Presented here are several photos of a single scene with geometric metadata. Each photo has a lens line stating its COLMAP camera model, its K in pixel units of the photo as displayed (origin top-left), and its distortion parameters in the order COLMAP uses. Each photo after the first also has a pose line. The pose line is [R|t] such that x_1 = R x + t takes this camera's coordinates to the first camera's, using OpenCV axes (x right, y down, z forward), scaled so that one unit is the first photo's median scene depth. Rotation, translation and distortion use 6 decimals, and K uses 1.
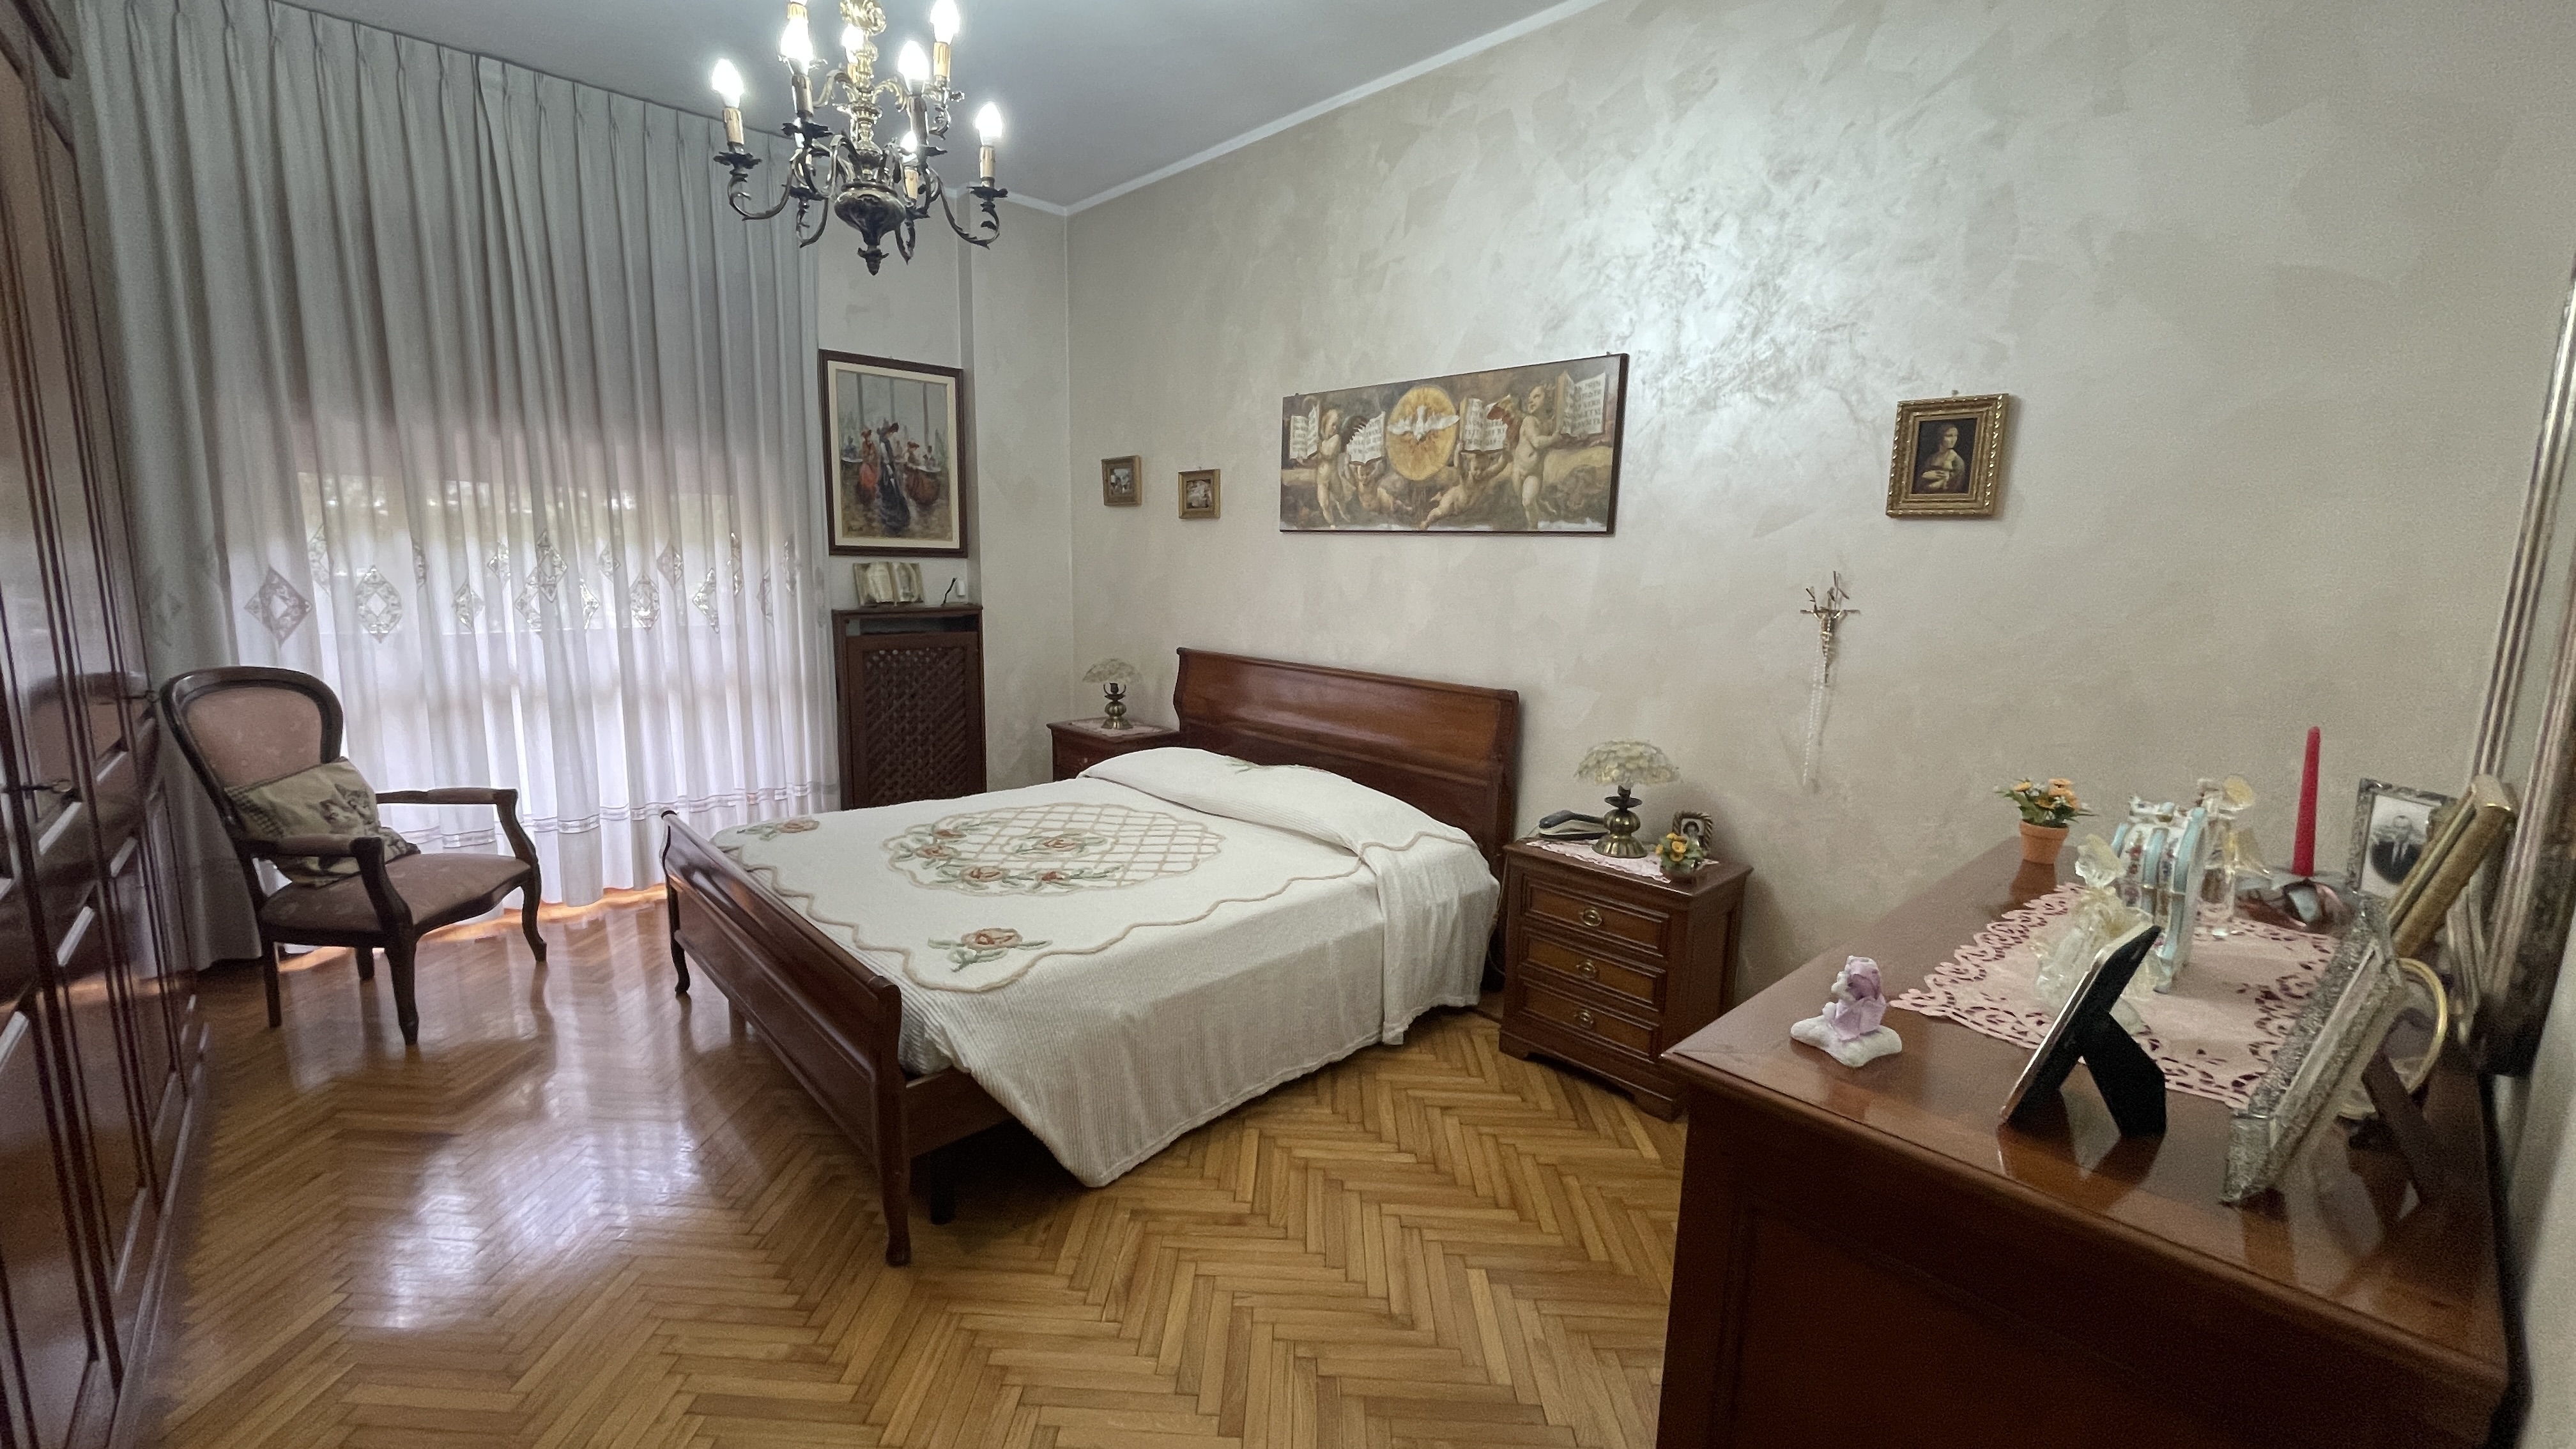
lens RADIAL K [[1043.4, 0, 1289.1], [0, 1043.4, 736.5], [0, 0, 1]] dist [-0.007499, 0.001145]
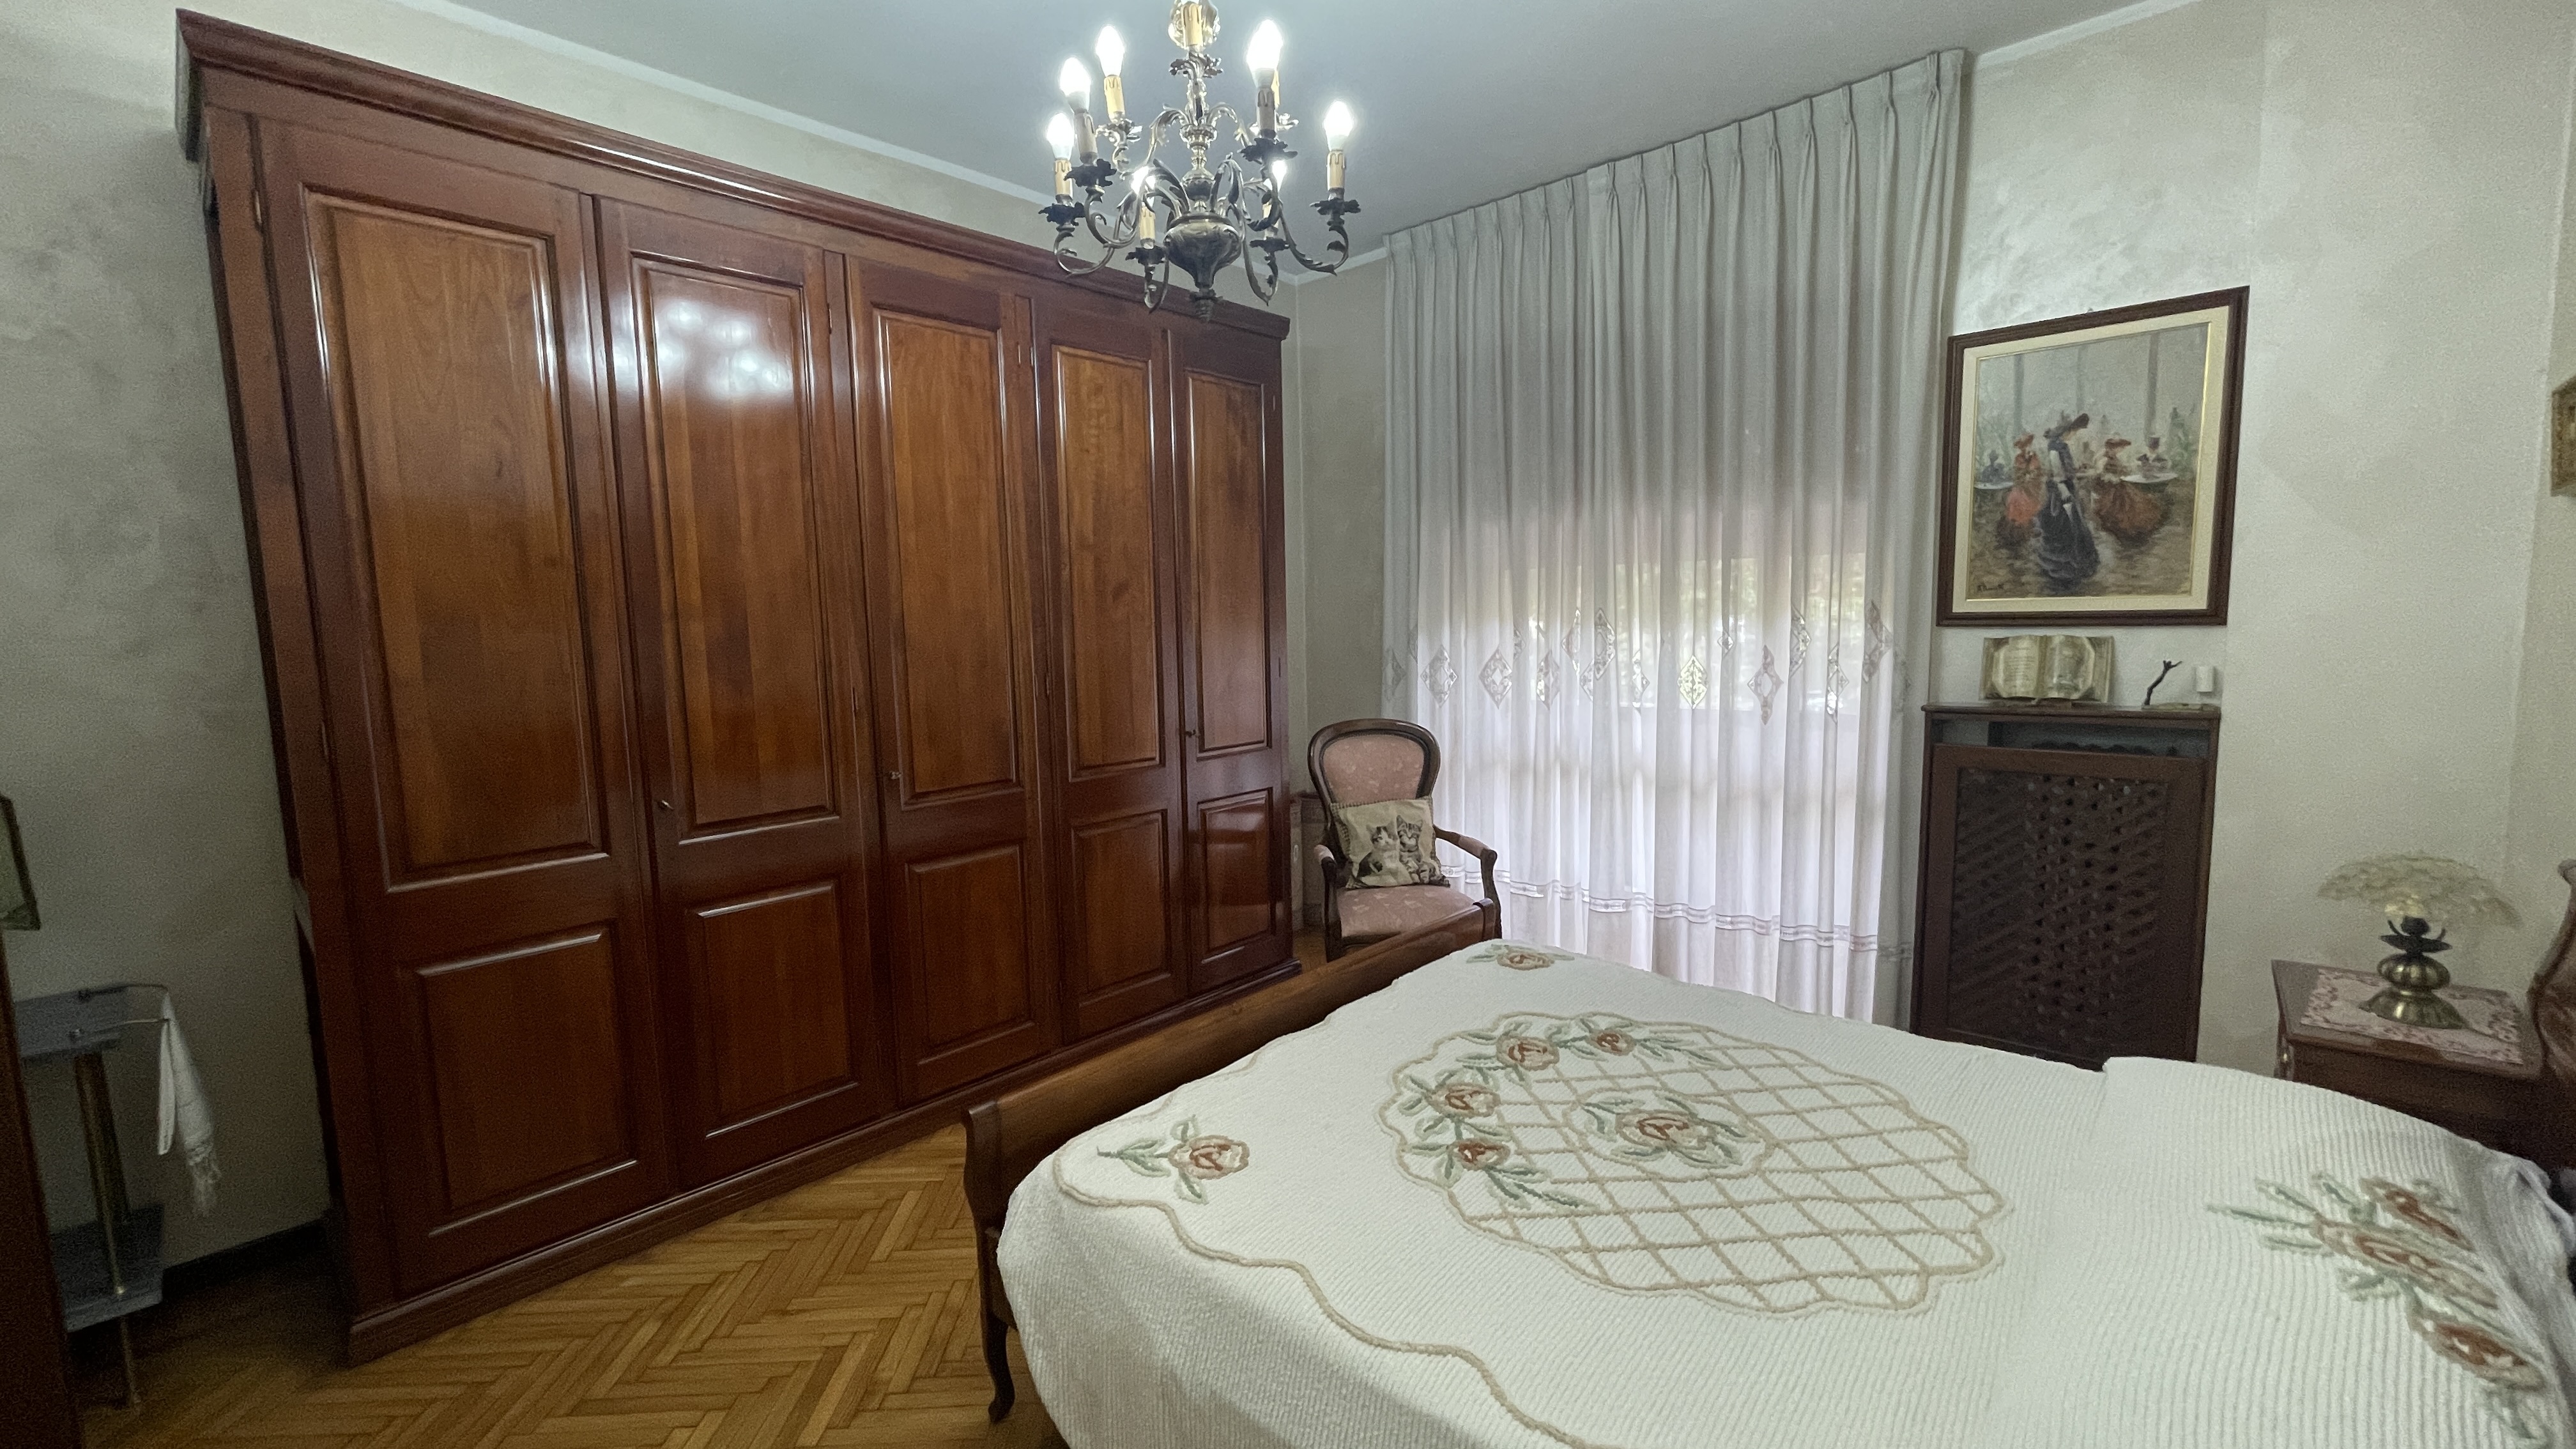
lens RADIAL K [[1043.4, 0, 1245.3], [0, 1043.4, 718.0], [0, 0, 1]] dist [-0.007499, 0.001145]
pose [[0.048291, 0.077037, -0.995858, 0.308153], [-0.145249, 0.986965, 0.069305, -0.121508], [0.988216, 0.141301, 0.058851, 0.654871]]
